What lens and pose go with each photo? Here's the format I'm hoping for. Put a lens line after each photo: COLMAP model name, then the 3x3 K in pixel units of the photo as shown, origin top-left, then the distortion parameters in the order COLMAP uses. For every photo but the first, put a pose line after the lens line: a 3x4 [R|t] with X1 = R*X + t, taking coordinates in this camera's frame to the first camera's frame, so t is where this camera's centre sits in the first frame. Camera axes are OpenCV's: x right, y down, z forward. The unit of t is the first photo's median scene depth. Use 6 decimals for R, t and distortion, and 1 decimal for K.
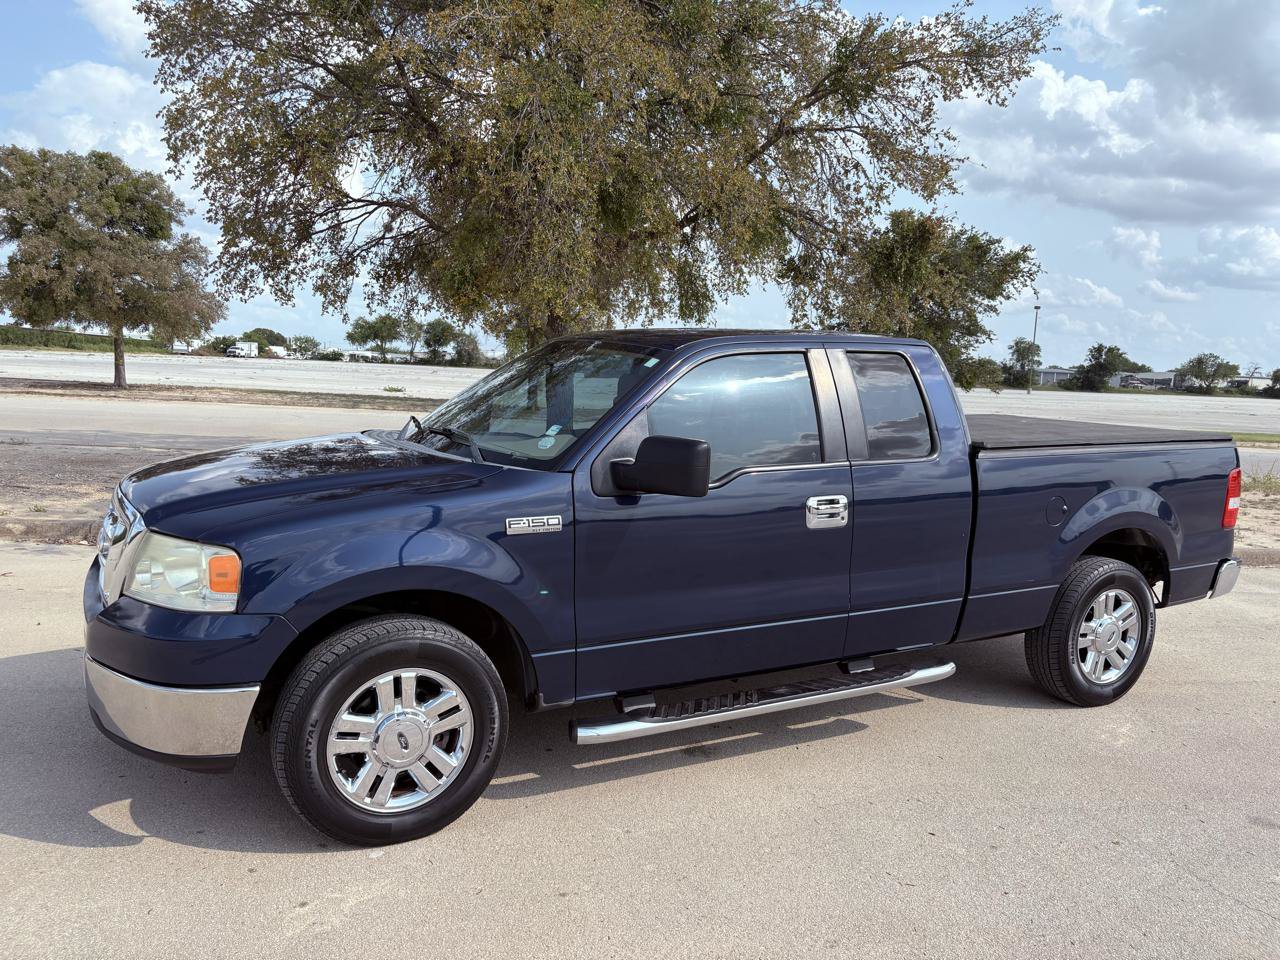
lens RADIAL K [[979.5, 0, 639.5], [0, 979.5, 488.7], [0, 0, 1]] dist [0.023143, 0.000735]
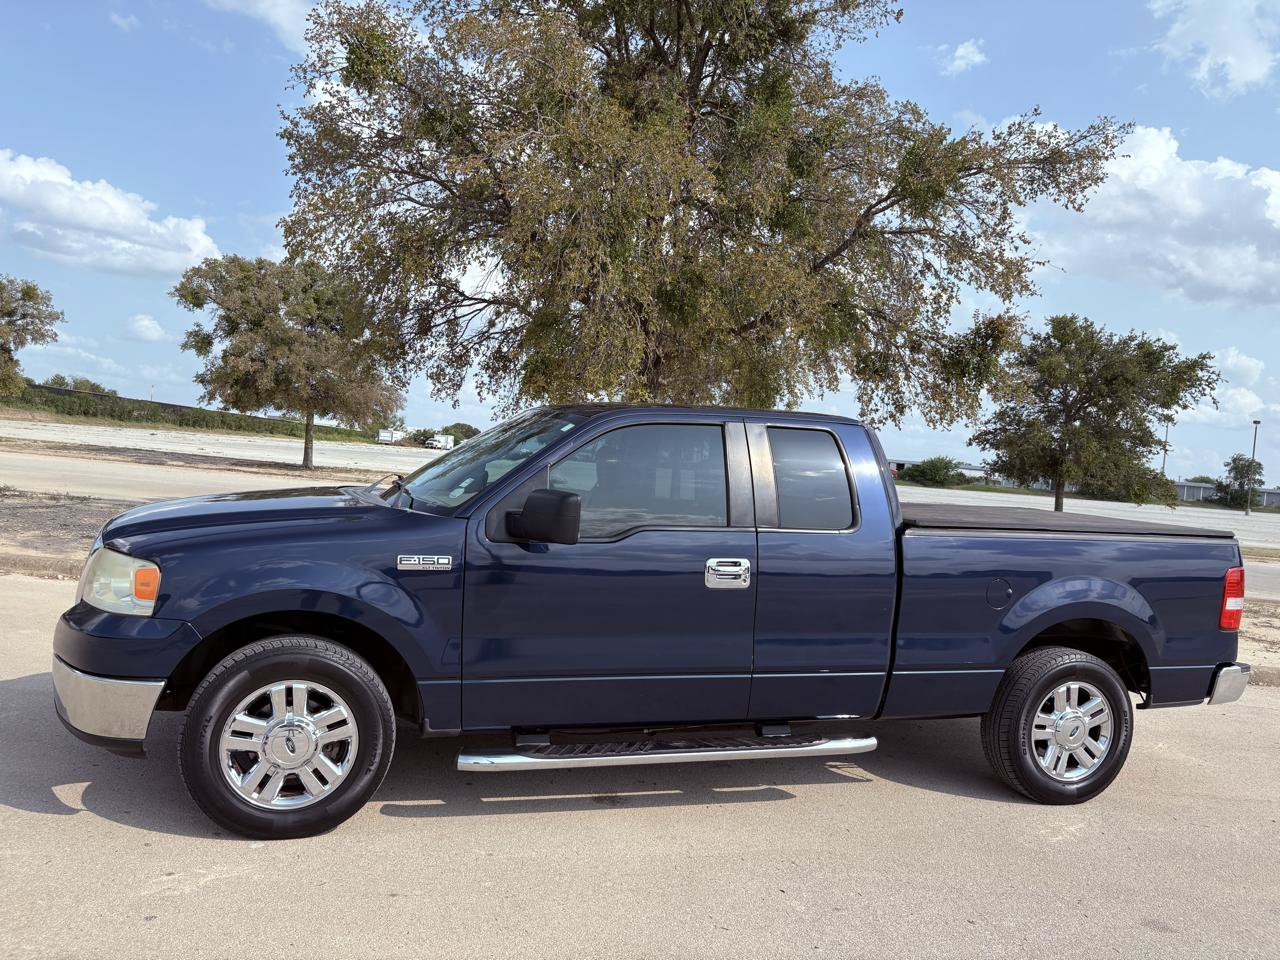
lens RADIAL K [[982.0, 0, 640.0], [0, 982.0, 480.0], [0, 0, 1]] dist [0.019350, 0.001318]
pose [[0.982454, 0.037508, -0.182694, 0.118390], [-0.057657, 0.992665, -0.106259, 0.017000], [0.177369, 0.114928, 0.977411, -0.025398]]
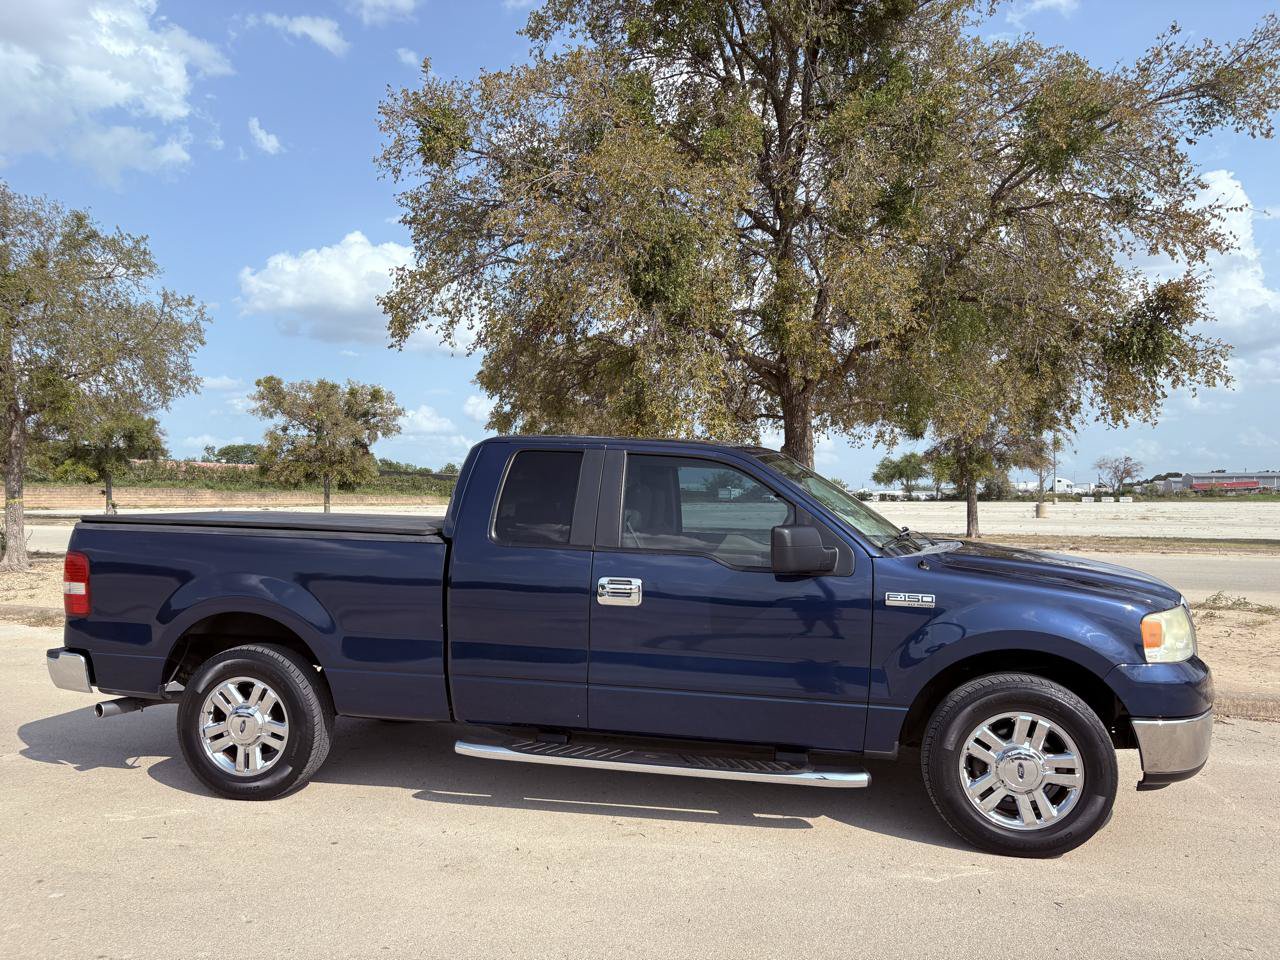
lens RADIAL K [[982.0, 0, 640.0], [0, 982.0, 480.0], [0, 0, 1]] dist [0.019350, 0.001318]
pose [[0.856817, -0.052878, -0.512902, 0.311607], [-0.024227, 0.989500, -0.142487, 0.011715], [0.515051, 0.134511, 0.846540, 0.099637]]
